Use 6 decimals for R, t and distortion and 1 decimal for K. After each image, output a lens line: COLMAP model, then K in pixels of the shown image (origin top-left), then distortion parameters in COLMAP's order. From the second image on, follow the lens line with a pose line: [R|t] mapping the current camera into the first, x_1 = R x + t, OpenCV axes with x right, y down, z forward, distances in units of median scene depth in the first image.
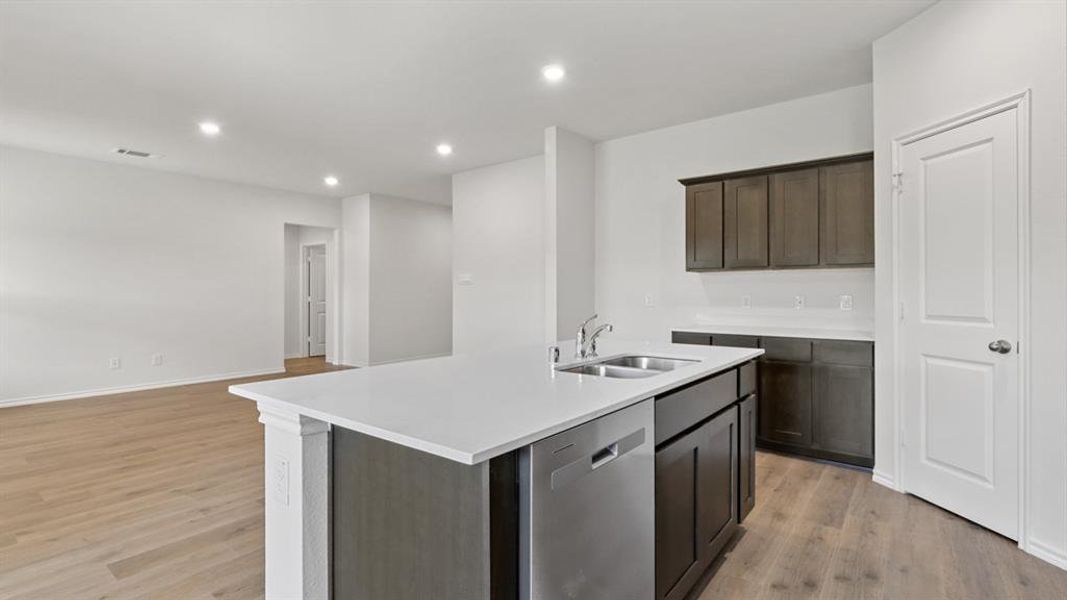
lens RADIAL K [[491.5, 0, 533.8], [0, 491.5, 292.5], [0, 0, 1]] dist [0.003697, -0.002480]
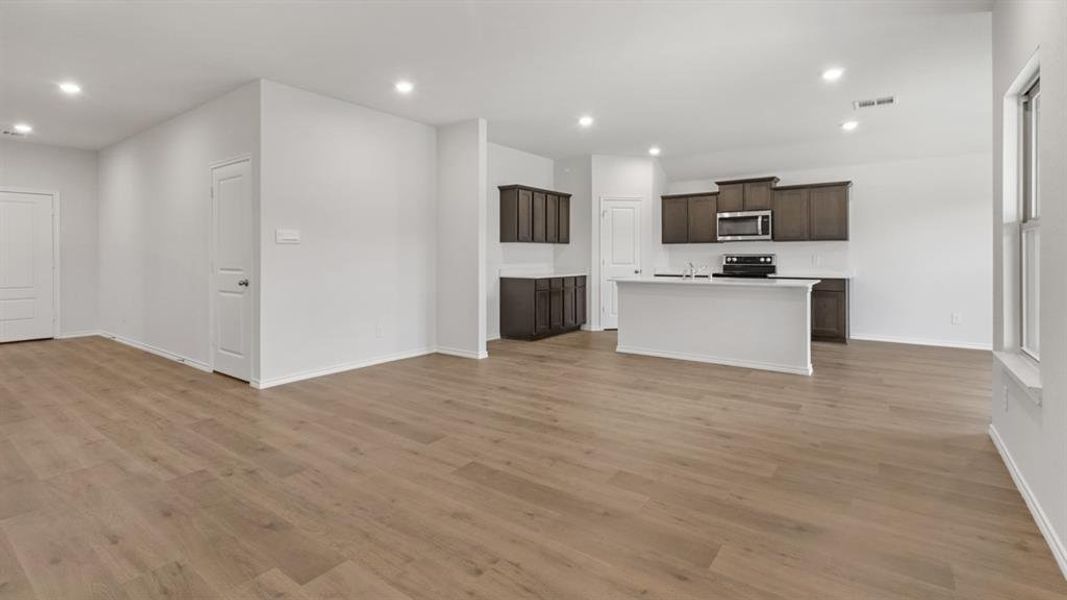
lens RADIAL K [[491.5, 0, 527.0], [0, 491.5, 255.3], [0, 0, 1]] dist [0.003697, -0.002480]
pose [[-0.024183, 0.001946, 0.999706, -1.729189], [0.001702, 0.999997, -0.001905, 0.004965], [-0.999706, 0.001655, -0.024186, 1.341135]]
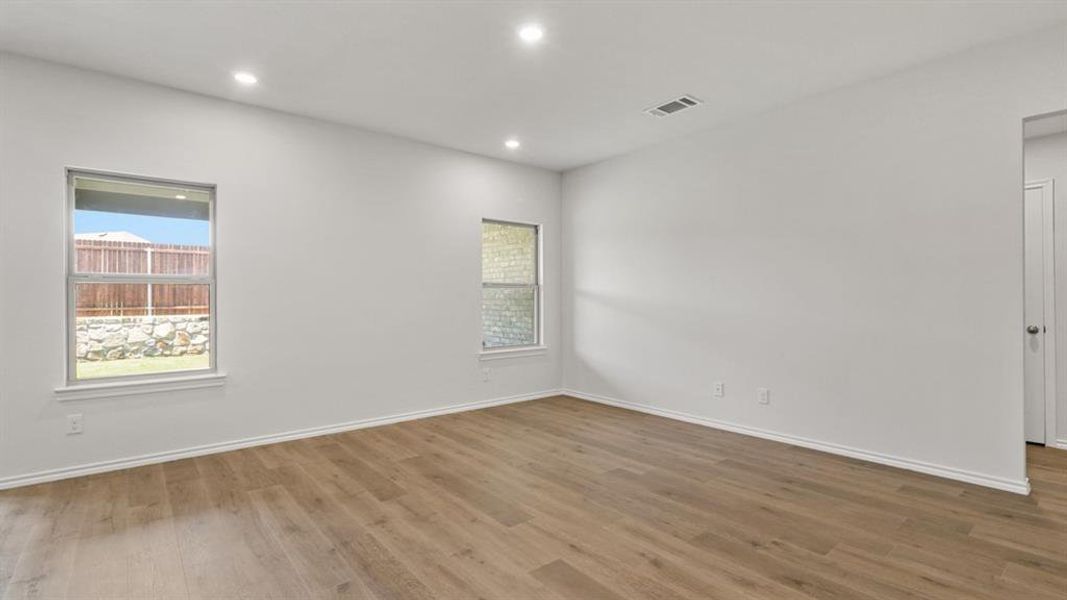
lens RADIAL K [[491.5, 0, 528.8], [0, 491.5, 304.2], [0, 0, 1]] dist [0.003697, -0.002480]
pose [[-0.221098, 0.013180, -0.975162, -0.070609], [0.006795, 0.999905, 0.011974, 0.001039], [0.975228, -0.003979, -0.221167, 1.628455]]
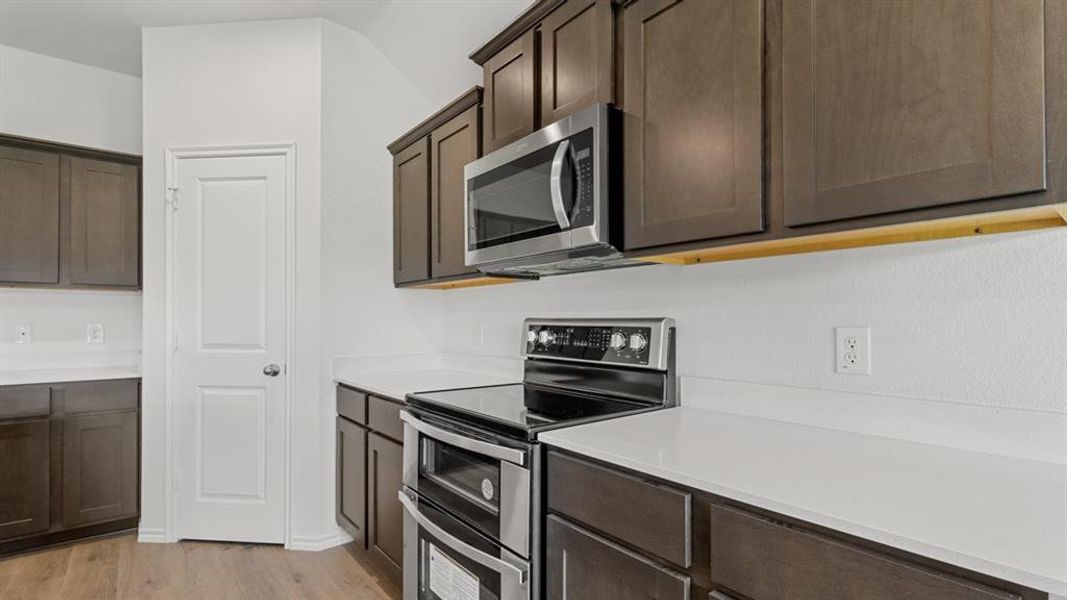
lens RADIAL K [[491.5, 0, 531.1], [0, 491.5, 317.6], [0, 0, 1]] dist [0.003697, -0.002480]
pose [[0.231286, 0.006982, 0.972861, 0.017112], [-0.000993, 0.999975, -0.006940, 0.000747], [-0.972885, 0.000639, 0.231287, 0.141338]]
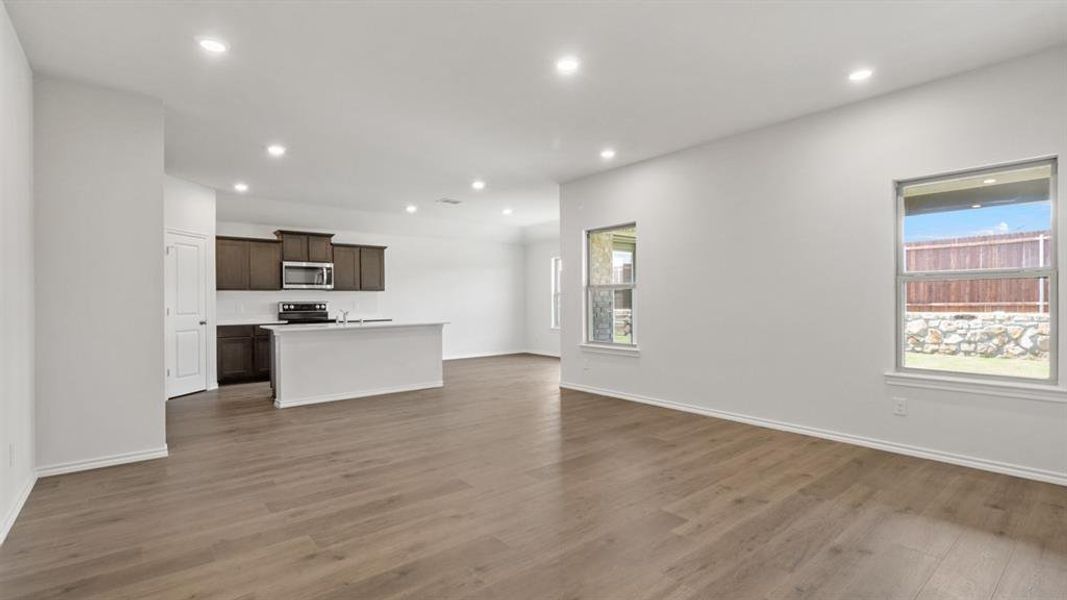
lens RADIAL K [[491.5, 0, 536.7], [0, 491.5, 301.4], [0, 0, 1]] dist [0.003697, -0.002480]
pose [[-0.977271, 0.009067, 0.211800, -1.095305], [0.009152, 0.999958, -0.000582, 0.007139], [-0.211796, 0.001370, -0.977313, 2.443039]]
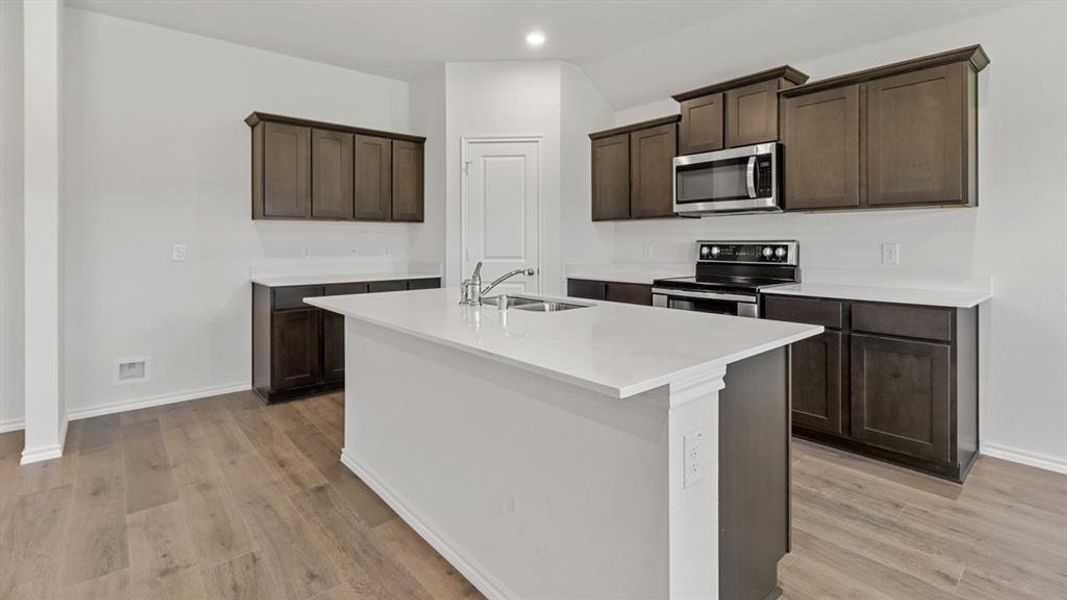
lens RADIAL K [[491.5, 0, 529.5], [0, 491.5, 242.5], [0, 0, 1]] dist [0.003697, -0.002480]
pose [[0.202241, 0.001079, 0.979335, -0.602987], [0.000979, 0.999999, -0.001304, 0.002967], [-0.979335, 0.001223, 0.202240, 0.469317]]
